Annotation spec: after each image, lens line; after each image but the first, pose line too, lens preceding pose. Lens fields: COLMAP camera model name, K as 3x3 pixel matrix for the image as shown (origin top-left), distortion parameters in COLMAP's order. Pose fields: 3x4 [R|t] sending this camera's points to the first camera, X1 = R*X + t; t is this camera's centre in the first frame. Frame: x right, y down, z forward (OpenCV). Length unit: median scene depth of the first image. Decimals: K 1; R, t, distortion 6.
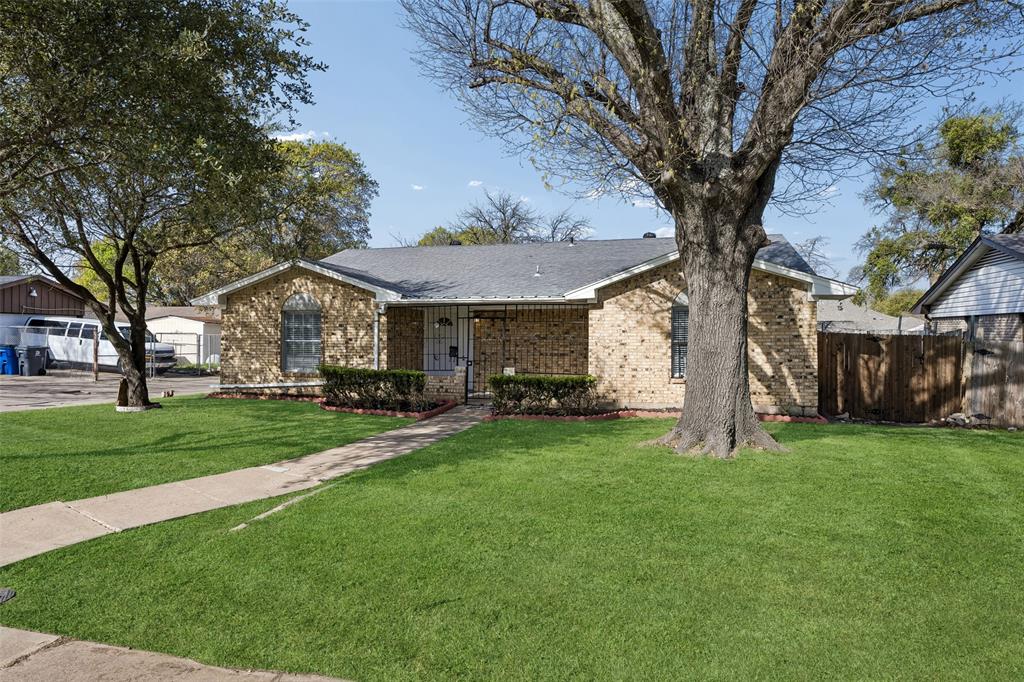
lens RADIAL K [[678.9, 0, 512.0], [0, 678.9, 338.1], [0, 0, 1]] dist [0.008542, 0.005030]
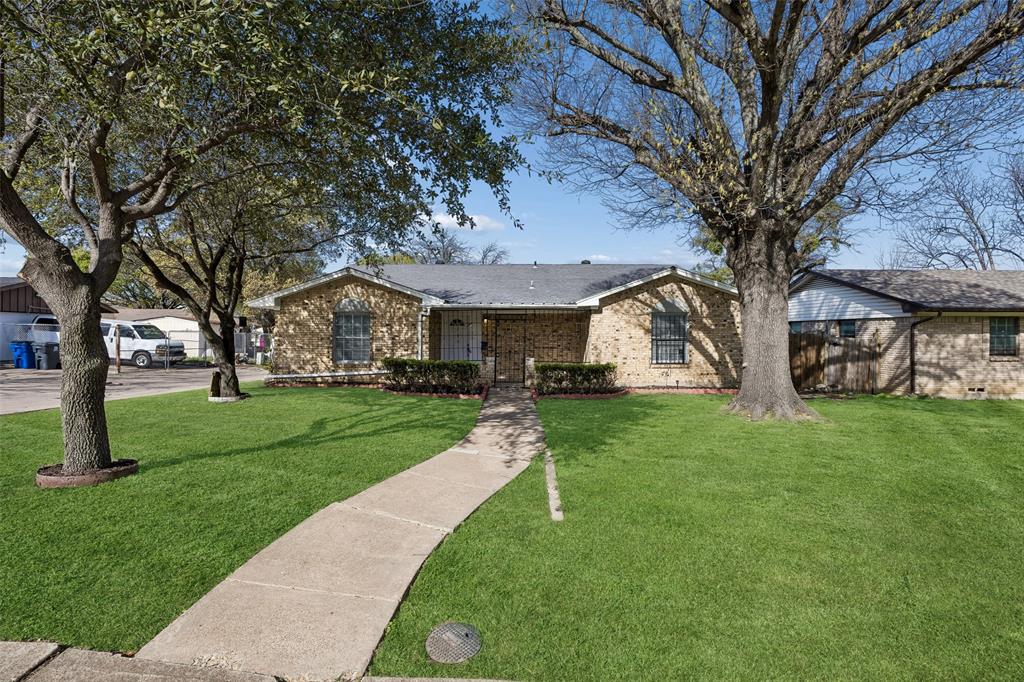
lens RADIAL K [[471.7, 0, 512.0], [0, 471.7, 339.7], [0, 0, 1]] dist [-0.010485, -0.000778]
pose [[0.967725, -0.001454, 0.252004, -0.261373], [-0.000587, 0.999968, 0.008020, 0.002042], [-0.252007, -0.007909, 0.967693, 0.130673]]
